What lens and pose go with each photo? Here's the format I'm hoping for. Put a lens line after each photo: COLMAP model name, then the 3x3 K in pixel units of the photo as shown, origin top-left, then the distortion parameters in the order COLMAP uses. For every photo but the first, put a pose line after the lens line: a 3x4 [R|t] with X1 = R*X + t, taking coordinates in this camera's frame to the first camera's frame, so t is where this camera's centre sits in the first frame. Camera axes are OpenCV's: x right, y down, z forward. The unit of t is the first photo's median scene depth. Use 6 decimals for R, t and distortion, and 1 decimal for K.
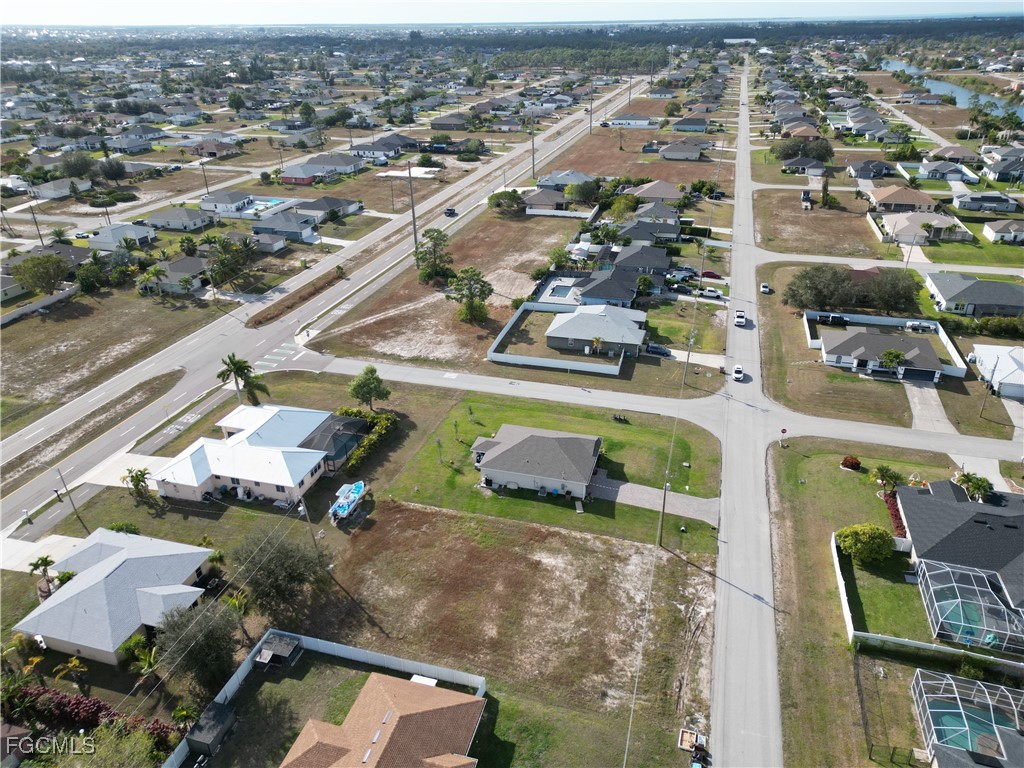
lens RADIAL K [[711.0, 0, 512.0], [0, 711.0, 384.0], [0, 0, 1]] dist [0.077061, -0.075859]
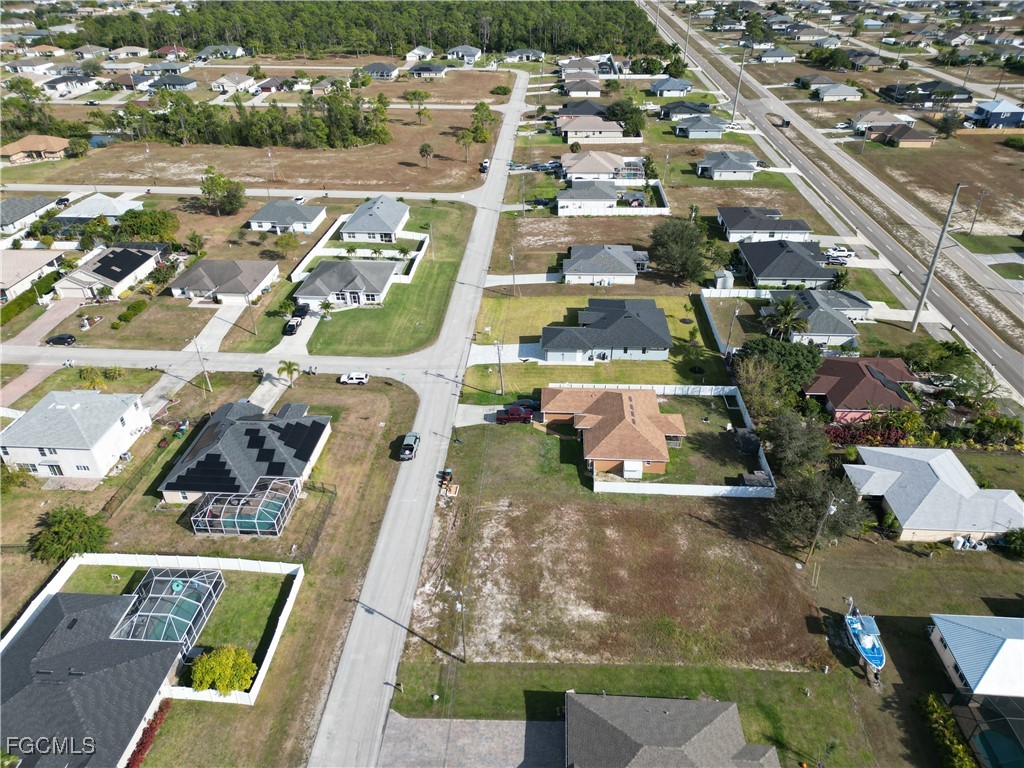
lens RADIAL K [[711.0, 0, 512.0], [0, 711.0, 384.0], [0, 0, 1]] dist [0.077061, -0.075859]
pose [[-0.975476, 0.135994, -0.173068, 0.275744], [-0.079033, 0.517446, 0.852059, -0.708163], [0.205428, 0.844841, -0.494008, 1.243597]]
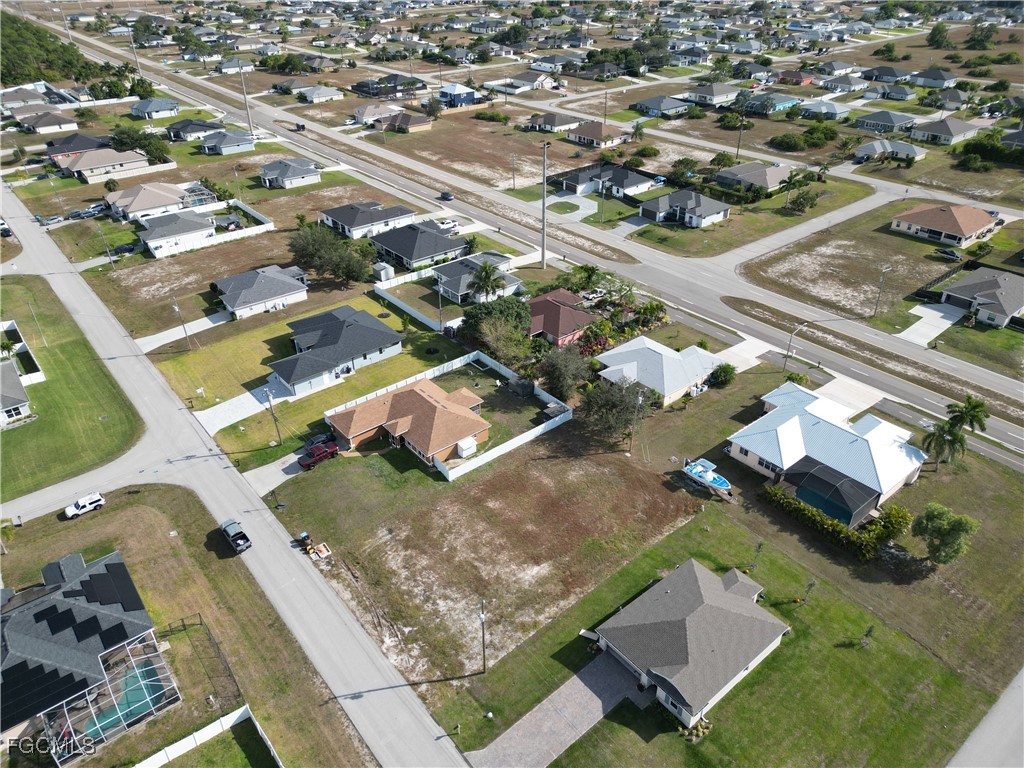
lens RADIAL K [[711.0, 0, 512.0], [0, 711.0, 384.0], [0, 0, 1]] dist [0.077061, -0.075859]
pose [[-0.566906, 0.451769, -0.688856, 0.659095], [-0.357817, 0.618169, 0.699882, -0.615975], [0.742014, 0.643251, -0.188793, 1.045121]]
